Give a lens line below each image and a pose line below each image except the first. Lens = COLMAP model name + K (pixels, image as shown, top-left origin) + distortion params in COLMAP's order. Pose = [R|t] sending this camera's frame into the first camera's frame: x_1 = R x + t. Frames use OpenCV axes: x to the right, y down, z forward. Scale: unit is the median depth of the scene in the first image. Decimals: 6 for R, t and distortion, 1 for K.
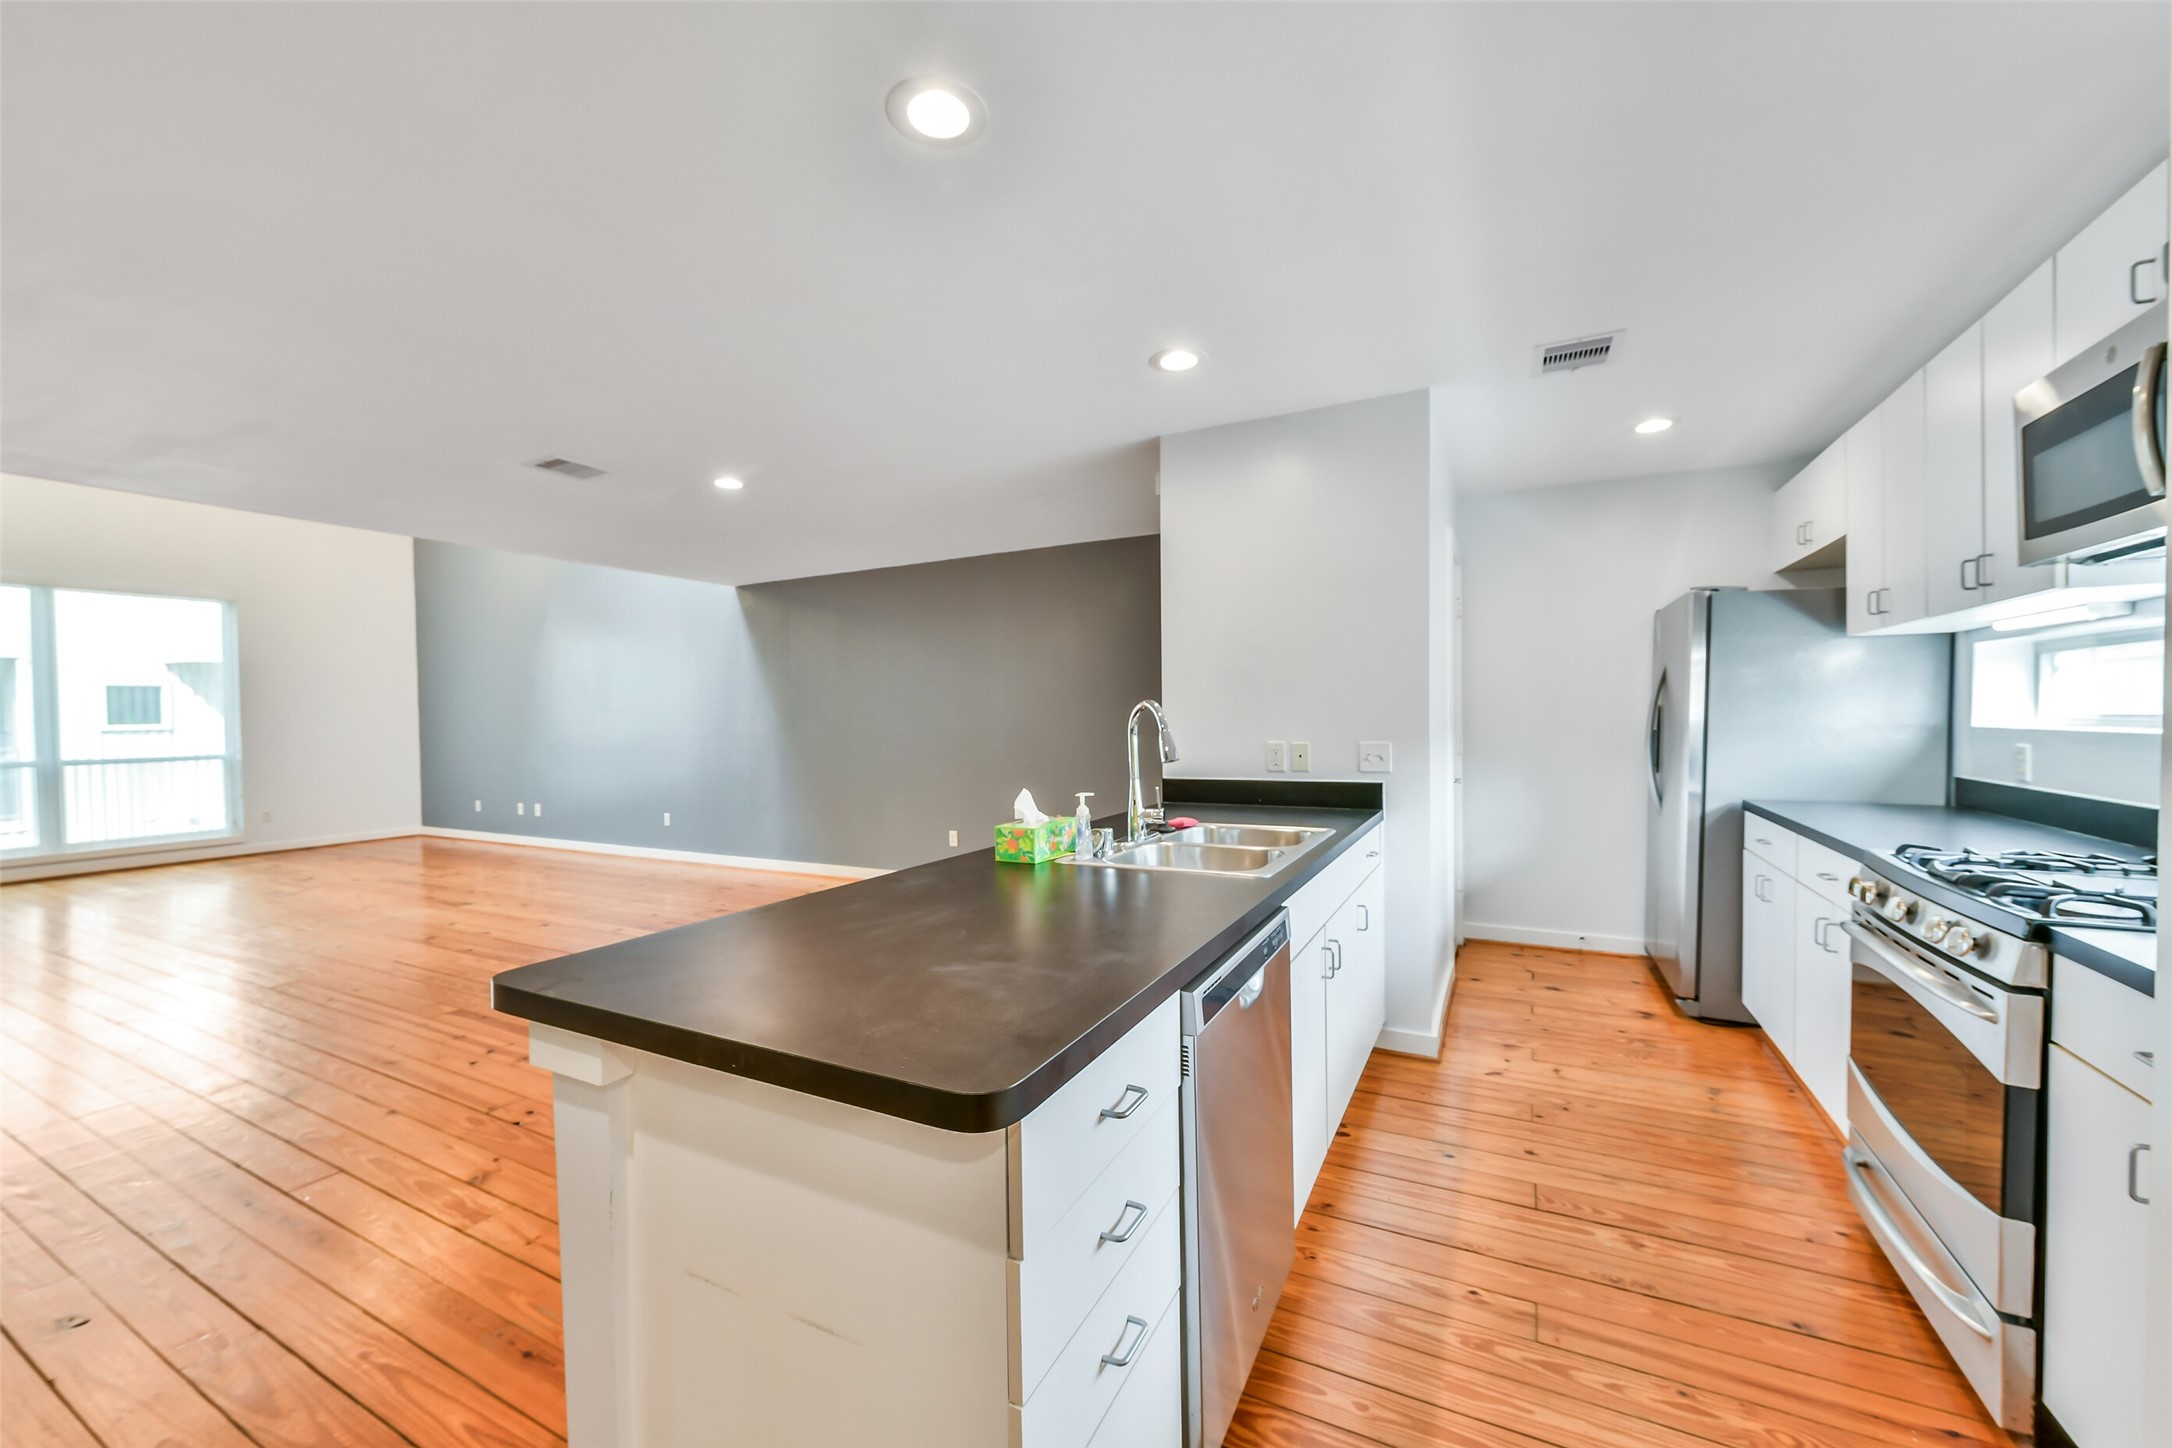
lens RADIAL K [[850.3, 0, 1097.8], [0, 850.3, 731.4], [0, 0, 1]] dist [-0.001379, 0.000311]
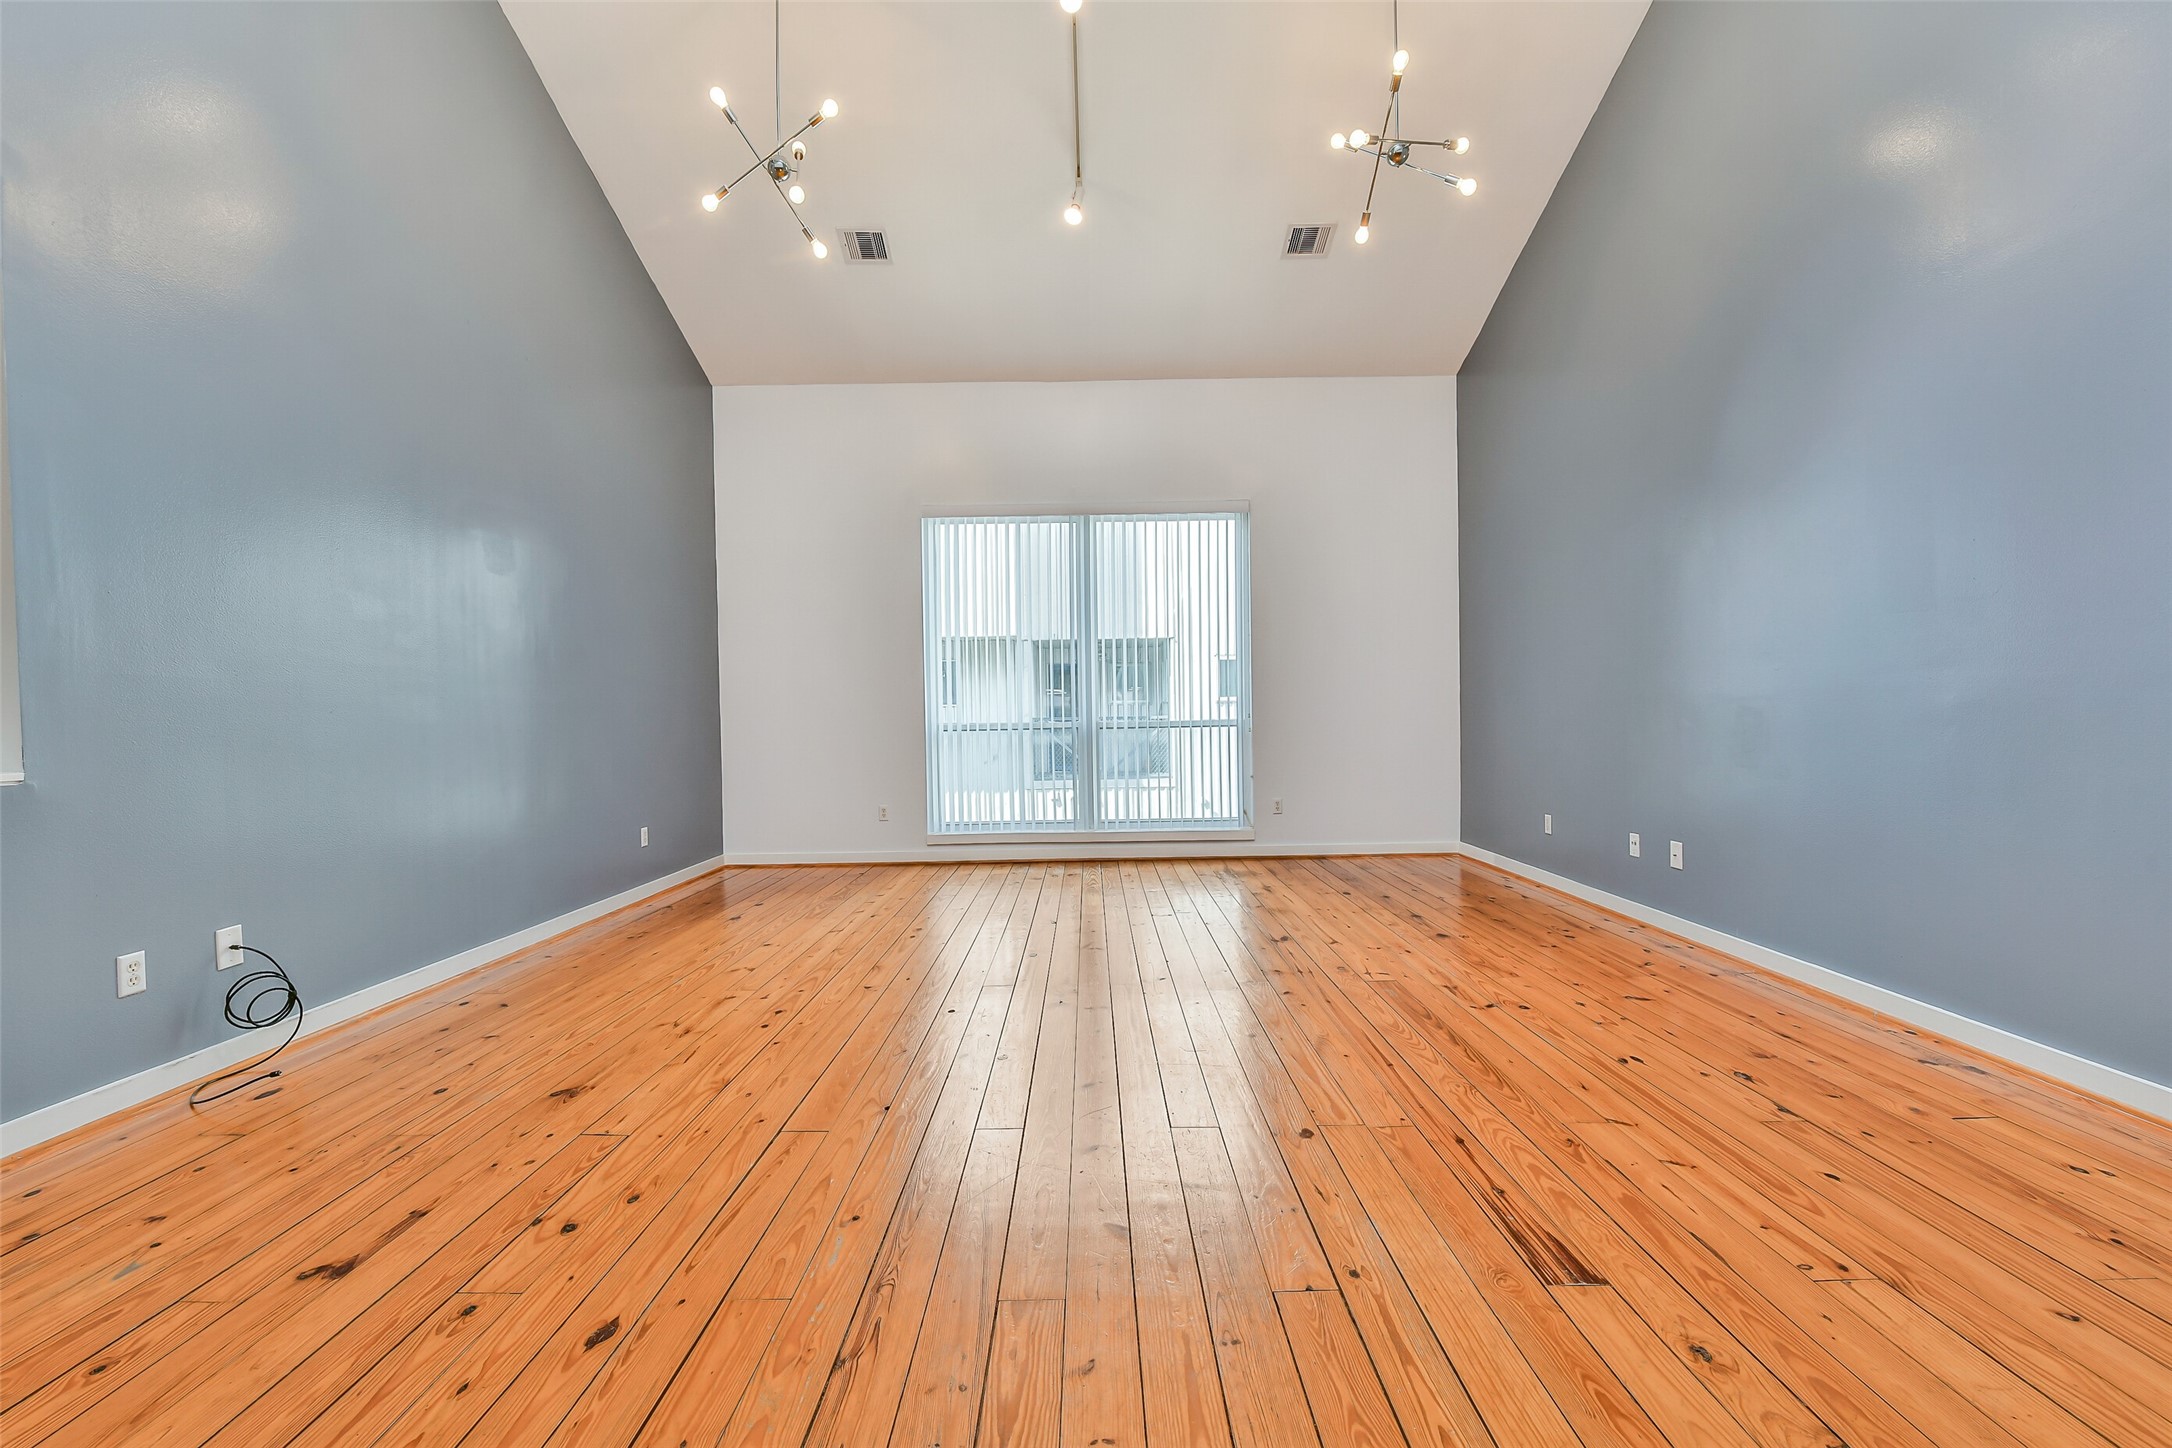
lens RADIAL K [[850.3, 0, 1094.1], [0, 850.3, 722.8], [0, 0, 1]] dist [-0.001379, 0.000311]
pose [[0.448156, 0.011325, -0.893884, -0.406023], [-0.014842, 0.999876, 0.005227, 0.028026], [0.893832, 0.010924, 0.448269, 0.540834]]
